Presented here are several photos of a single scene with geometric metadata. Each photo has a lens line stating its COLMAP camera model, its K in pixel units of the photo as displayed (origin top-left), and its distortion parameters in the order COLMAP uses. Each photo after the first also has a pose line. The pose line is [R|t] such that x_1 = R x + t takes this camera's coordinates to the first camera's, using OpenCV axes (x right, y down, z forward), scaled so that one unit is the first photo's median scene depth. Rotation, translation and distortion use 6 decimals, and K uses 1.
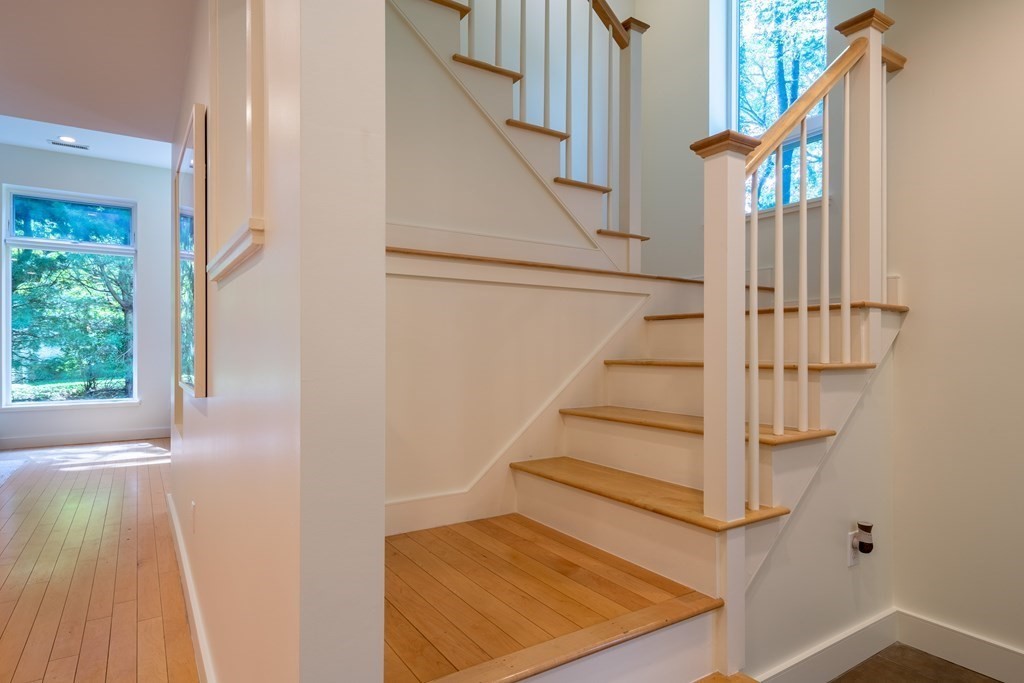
lens RADIAL K [[570.4, 0, 510.2], [0, 570.4, 346.6], [0, 0, 1]] dist [-0.001439, 0.000083]
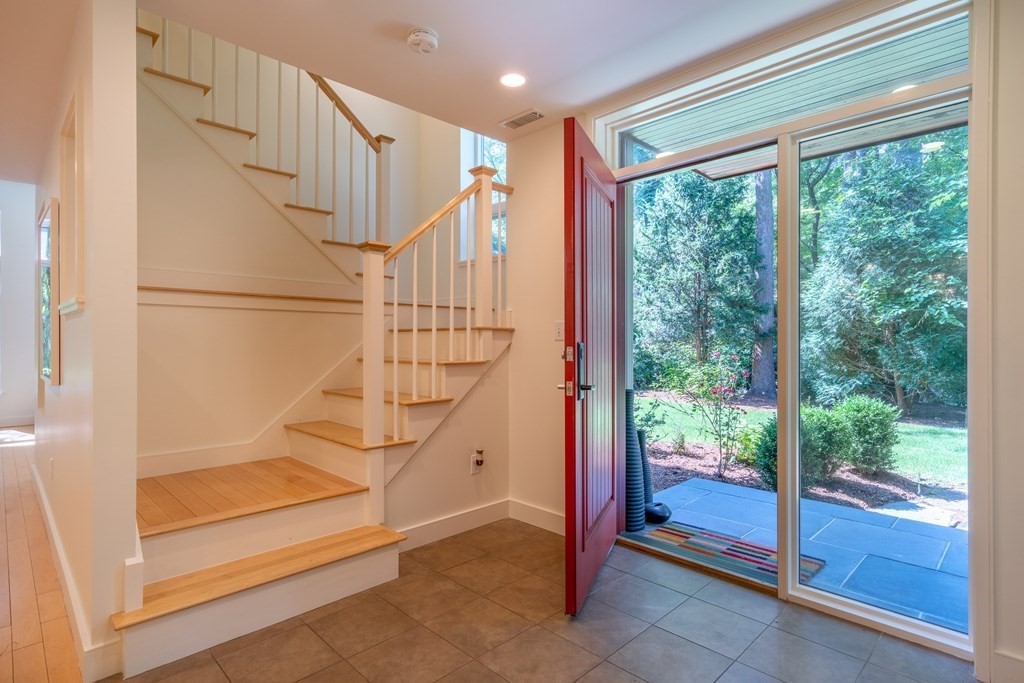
lens RADIAL K [[528.5, 0, 513.6], [0, 528.5, 339.1], [0, 0, 1]] dist [-0.001720, 0.001428]
pose [[0.980649, -0.000158, 0.195776, 0.348954], [-0.000725, 0.999990, 0.004437, -0.040488], [-0.195775, -0.004493, 0.980639, -0.573588]]
